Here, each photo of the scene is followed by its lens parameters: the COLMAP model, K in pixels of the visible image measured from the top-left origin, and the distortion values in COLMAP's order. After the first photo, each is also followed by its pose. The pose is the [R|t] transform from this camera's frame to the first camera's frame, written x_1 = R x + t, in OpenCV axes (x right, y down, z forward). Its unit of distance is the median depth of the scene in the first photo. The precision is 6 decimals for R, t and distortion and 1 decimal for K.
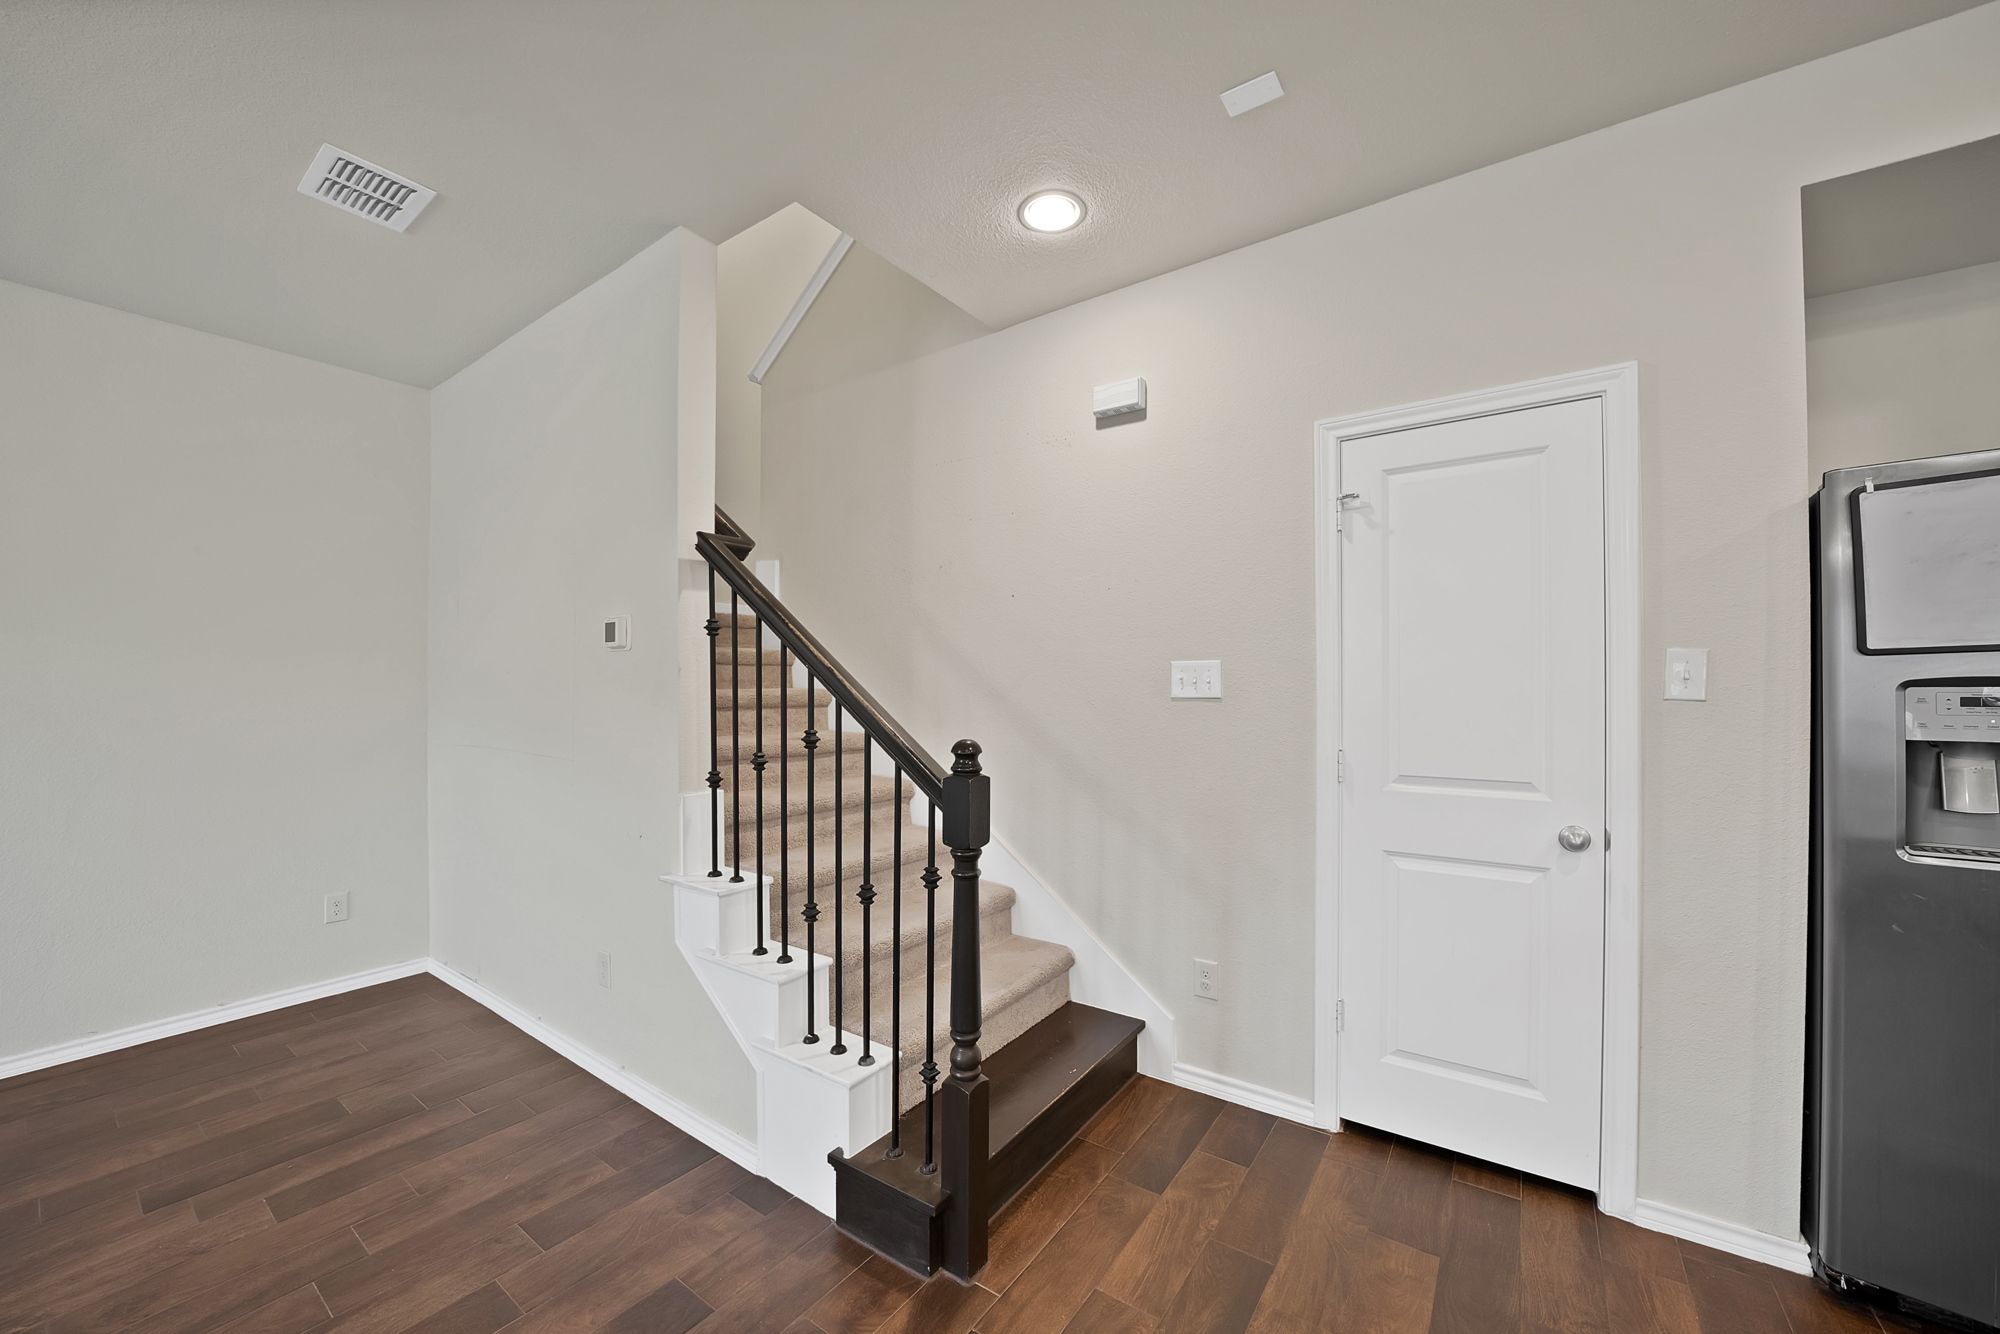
lens RADIAL K [[745.0, 0, 997.5], [0, 745.0, 692.1], [0, 0, 1]] dist [-0.019163, -0.000062]
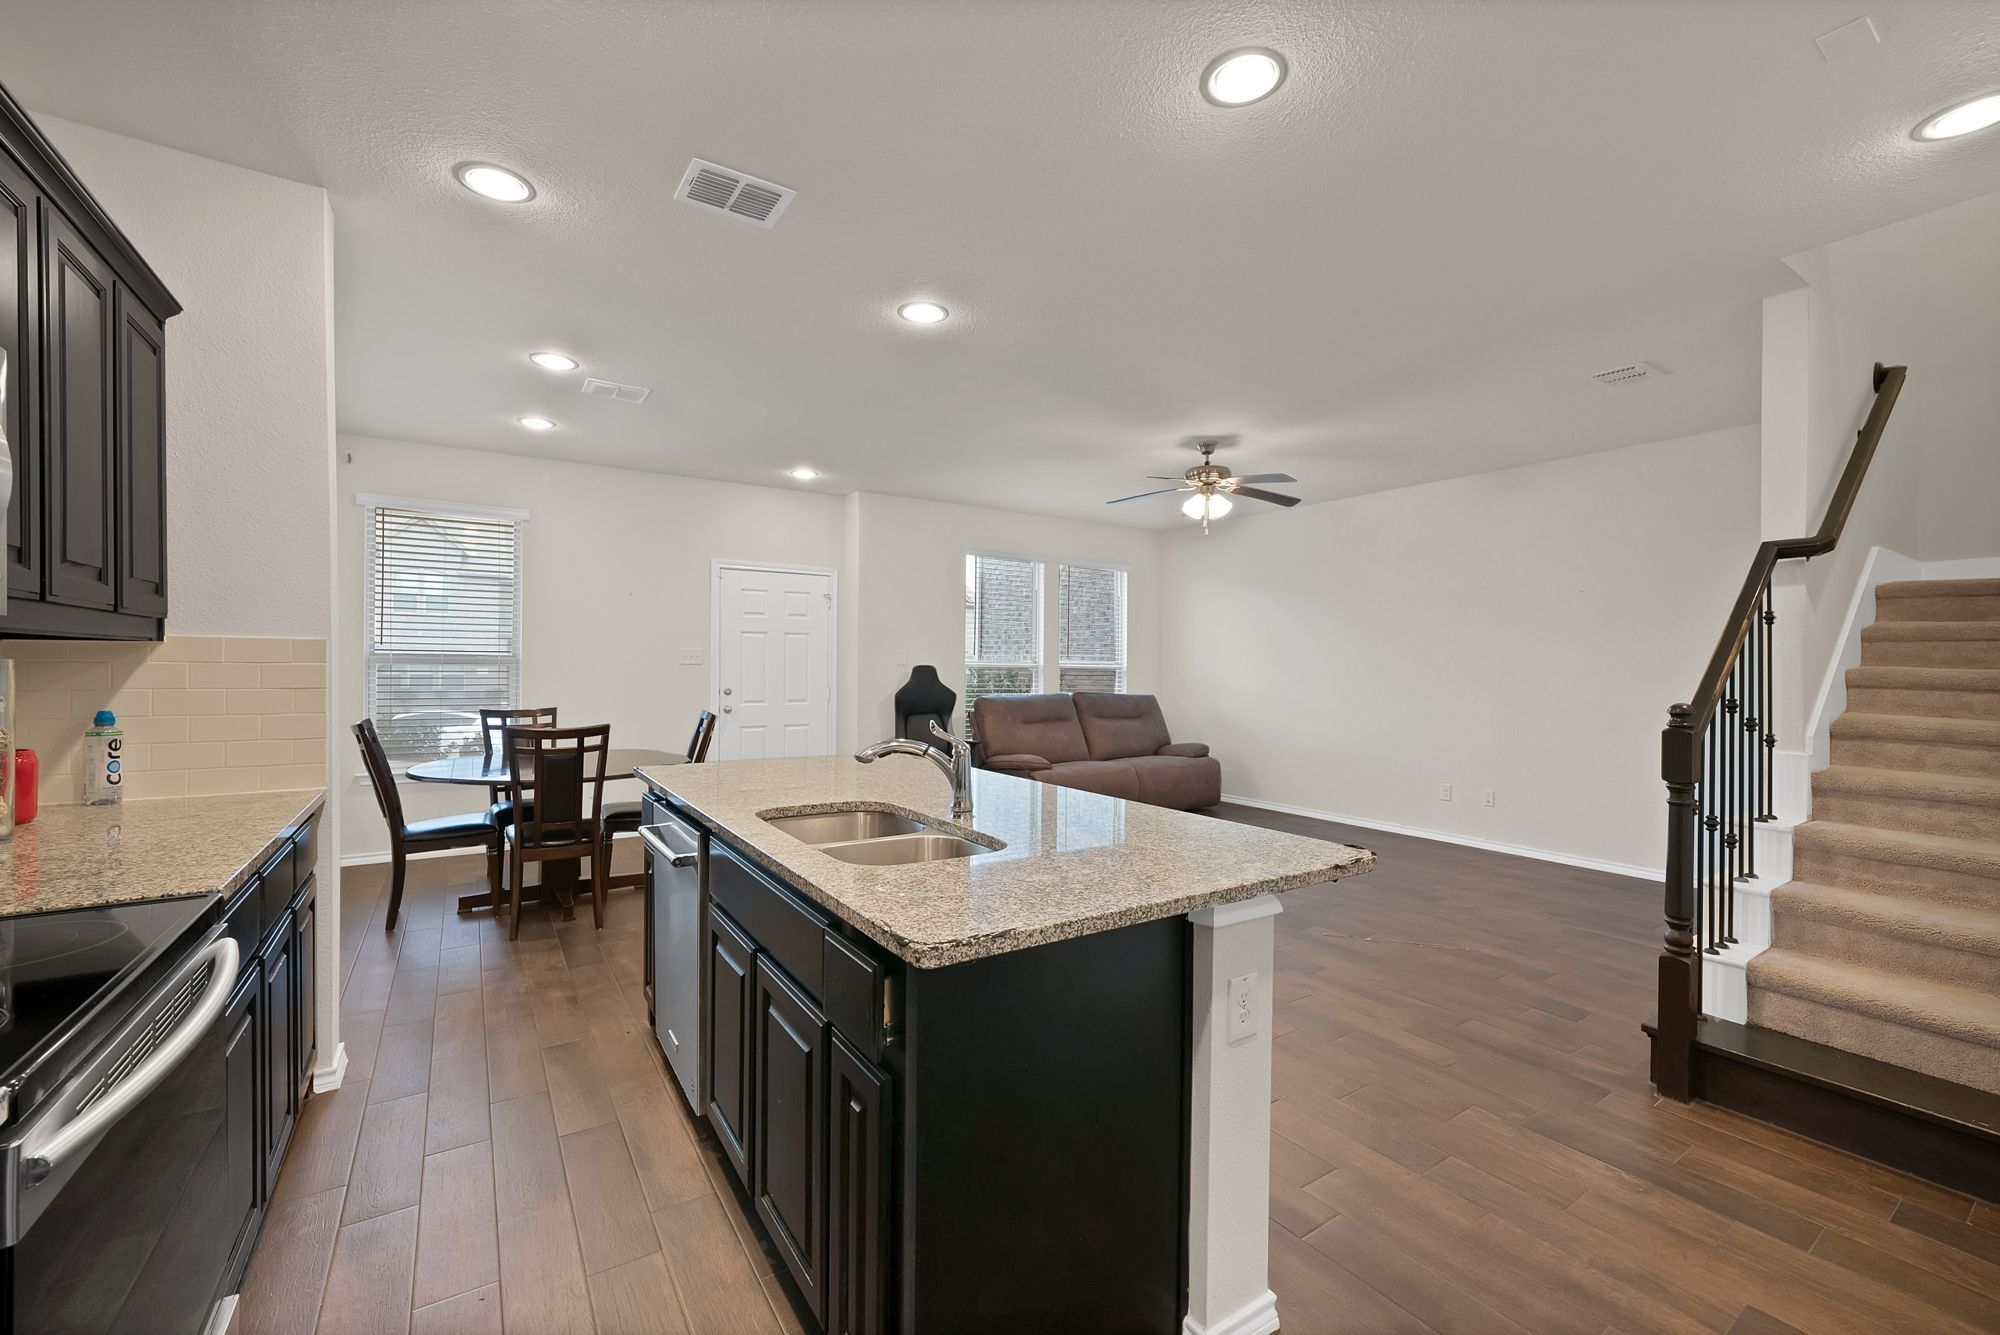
lens RADIAL K [[823.8, 0, 999.7], [0, 823.8, 666.3], [0, 0, 1]] dist [-0.000485, -0.000538]
pose [[-0.353655, 0.002260, -0.935373, 1.704487], [-0.010890, 0.999919, 0.006533, -0.004208], [0.935312, 0.012497, -0.353602, 0.342987]]
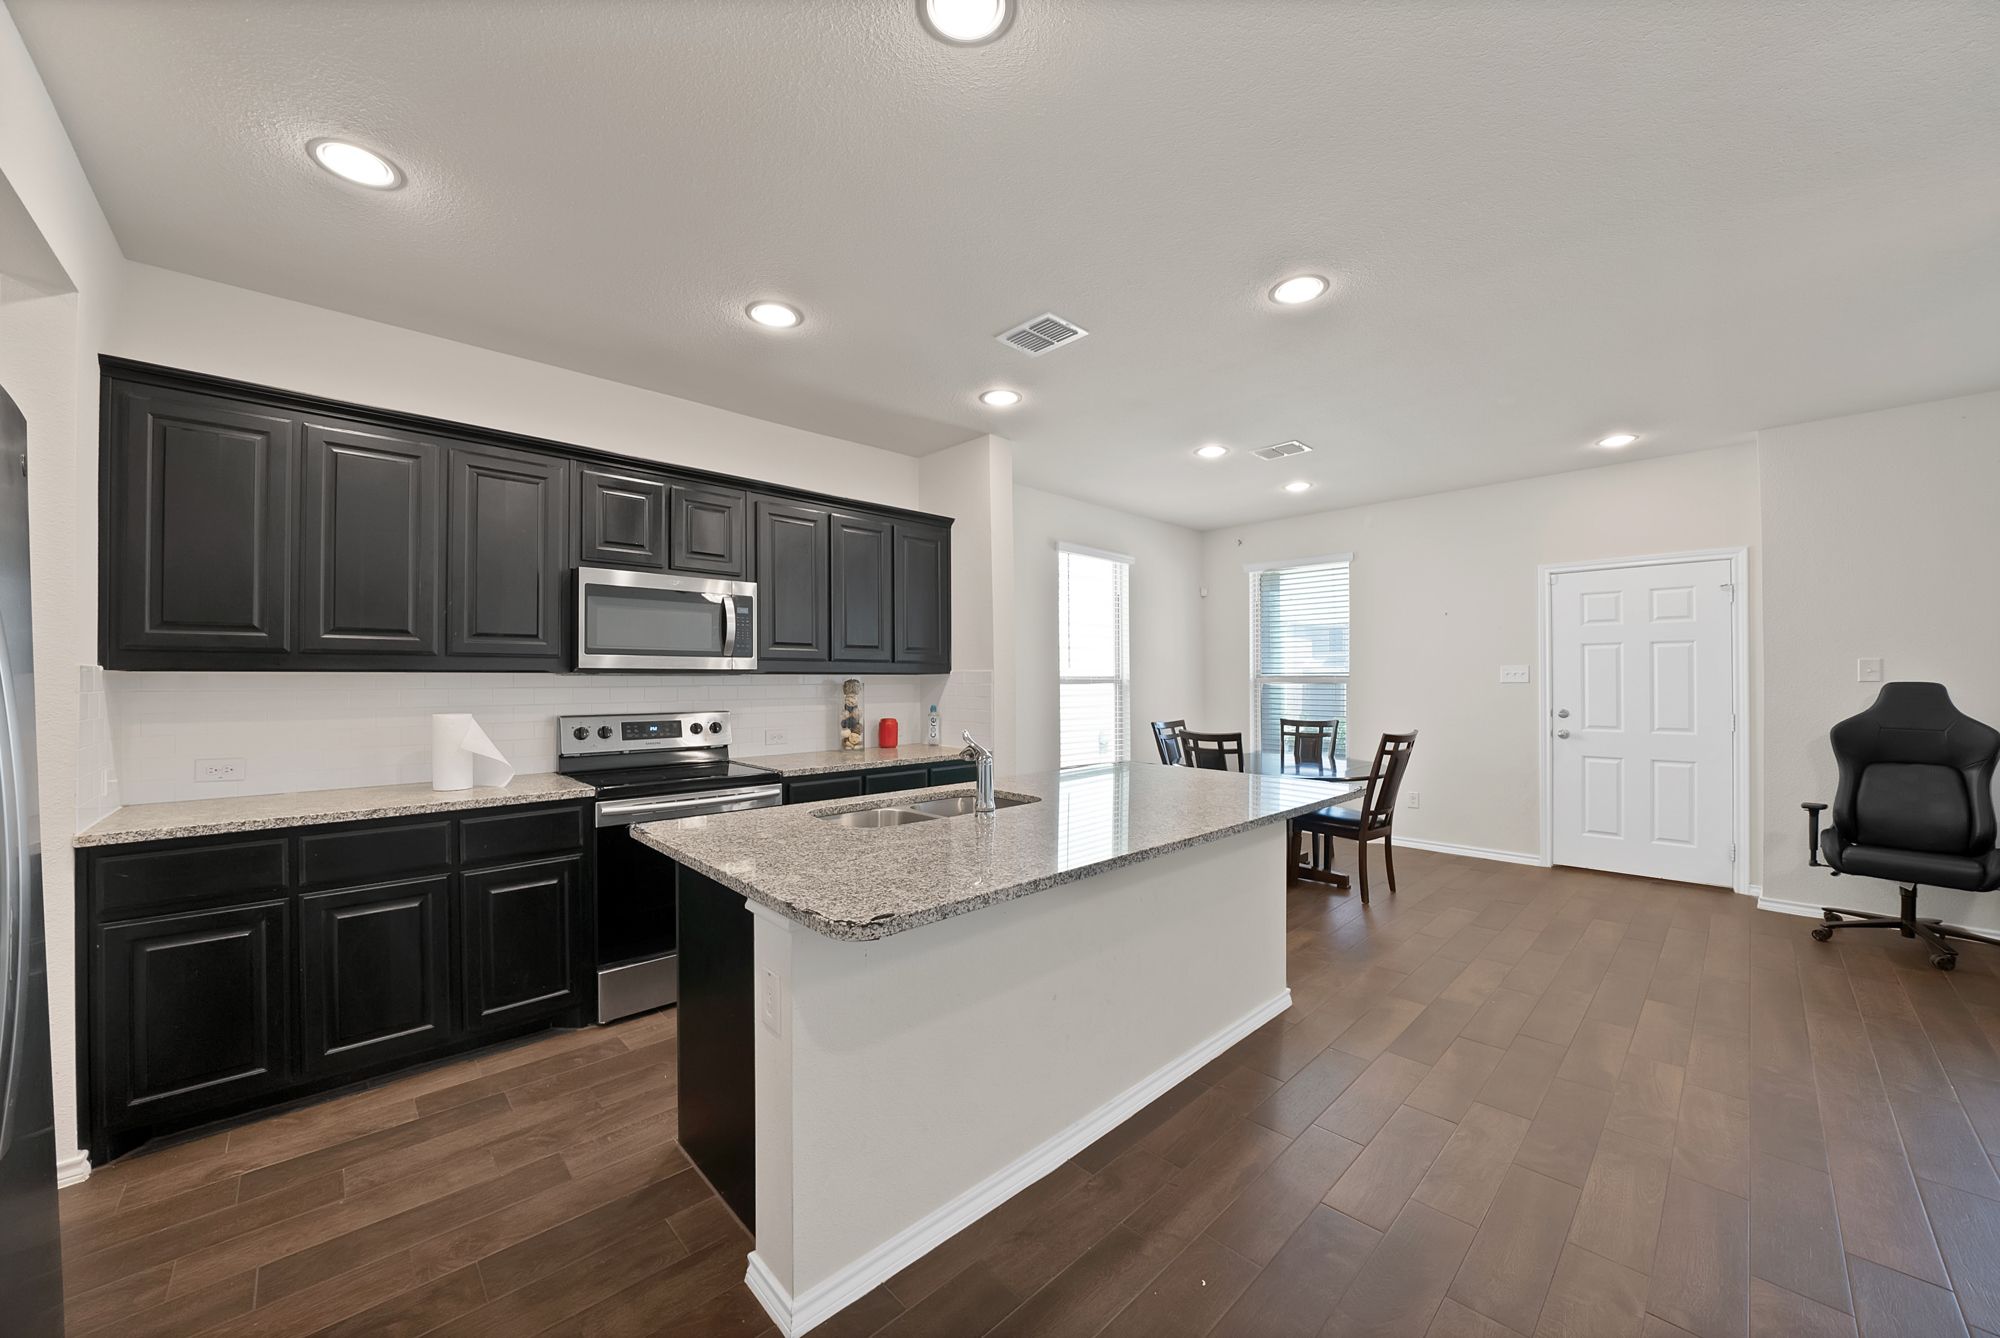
lens RADIAL K [[717.7, 0, 996.3], [0, 717.7, 676.4], [0, 0, 1]] dist [-0.022725, 0.000054]
pose [[-0.980563, 0.006194, 0.196108, 0.335089], [0.006036, 0.999981, -0.001403, -0.008201], [-0.196112, -0.000192, -0.980581, 1.026059]]
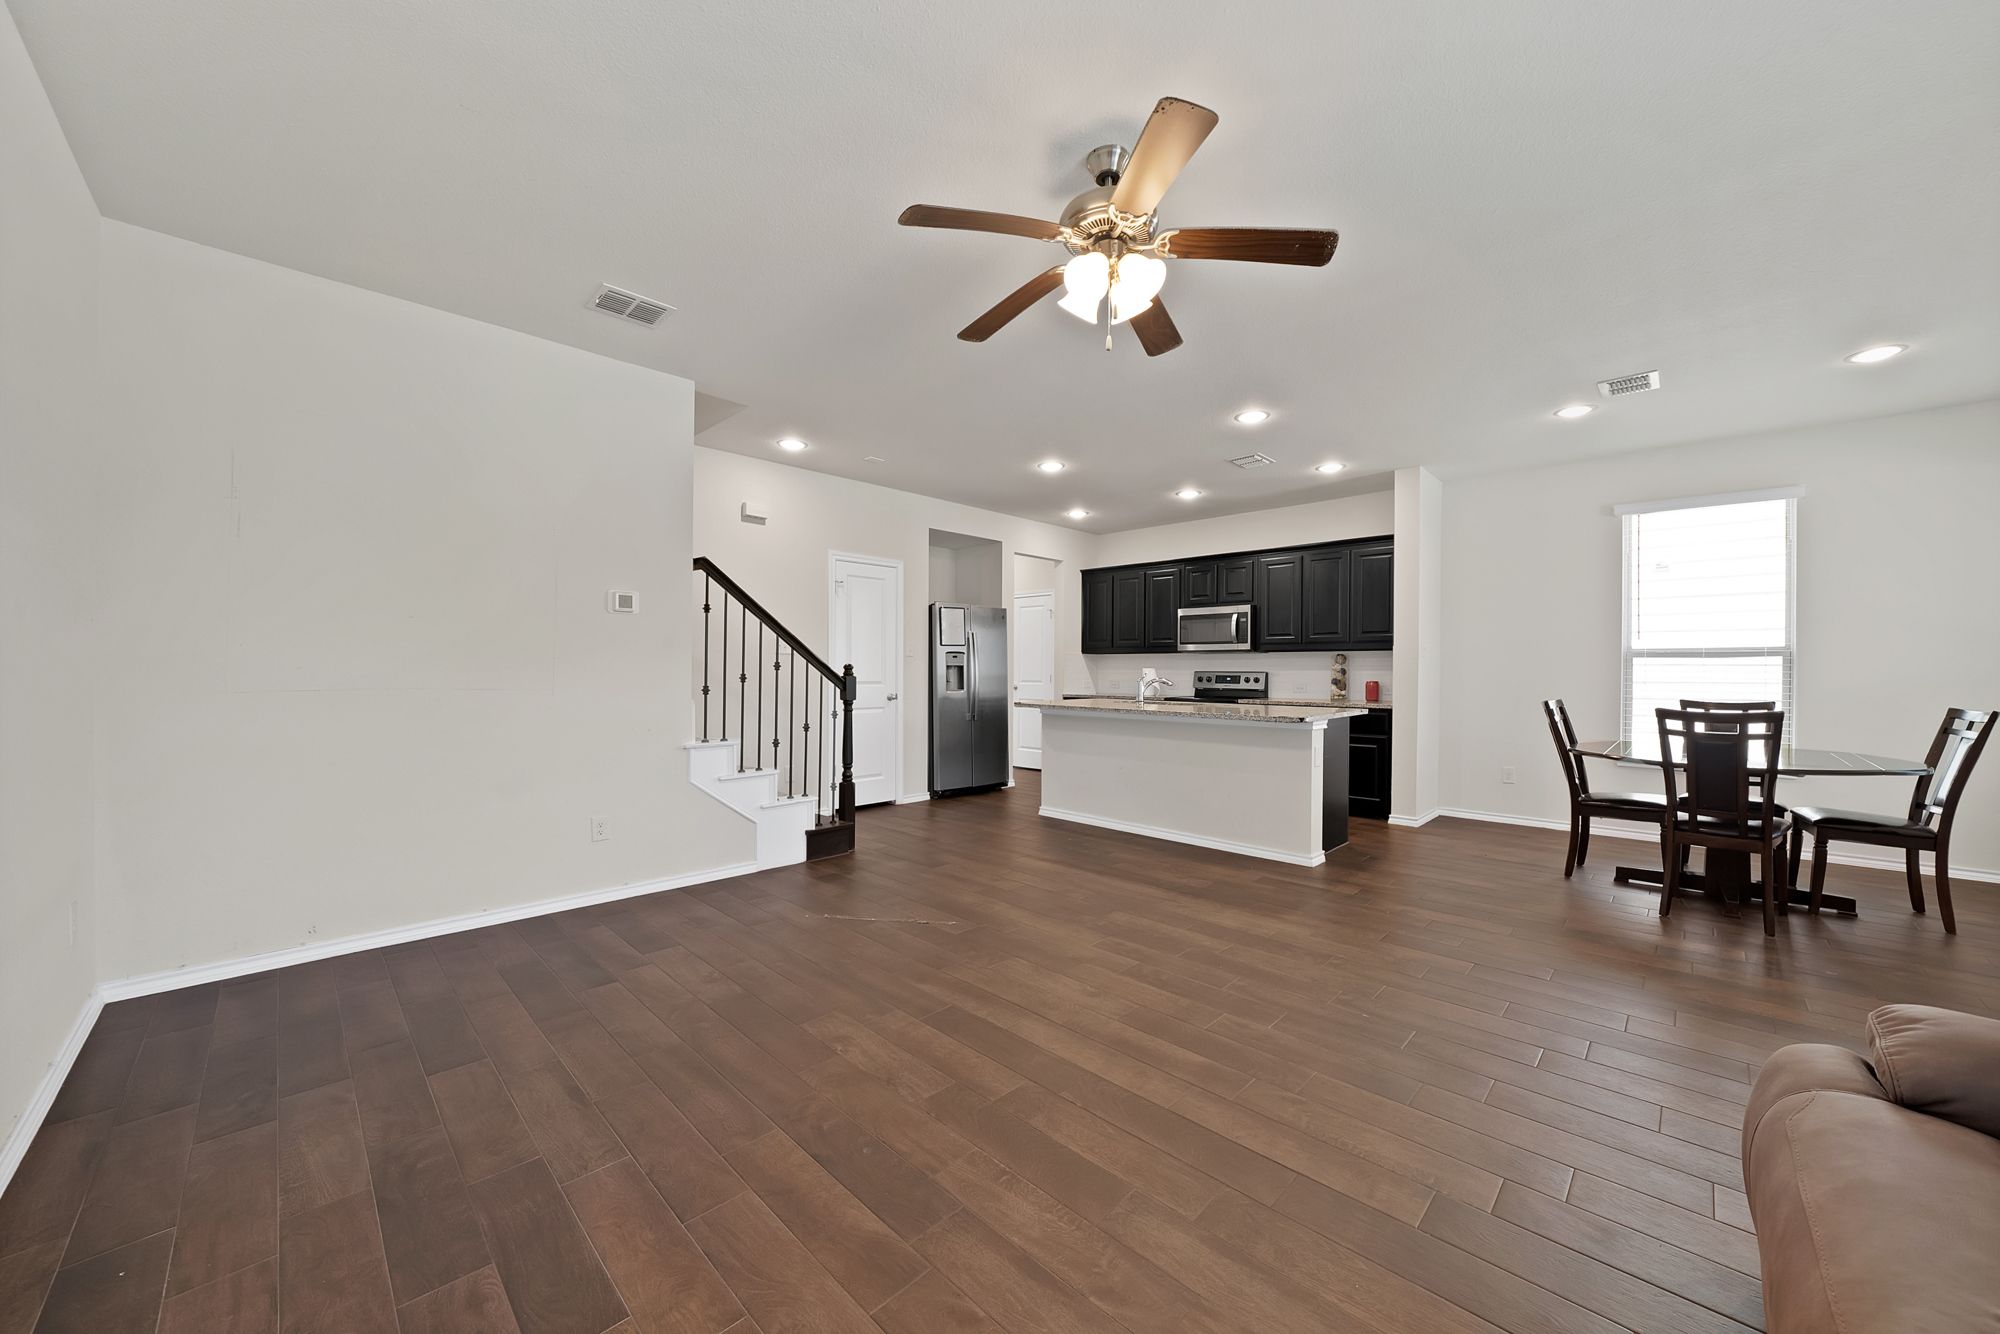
lens RADIAL K [[716.0, 0, 1023.5], [0, 716.0, 672.0], [0, 0, 1]] dist [-0.017119, 0.000258]
pose [[0.124333, 0.000275, 0.992240, -2.461265], [-0.001260, 0.999999, -0.000120, 0.085472], [-0.992240, -0.001236, 0.124333, -0.015196]]
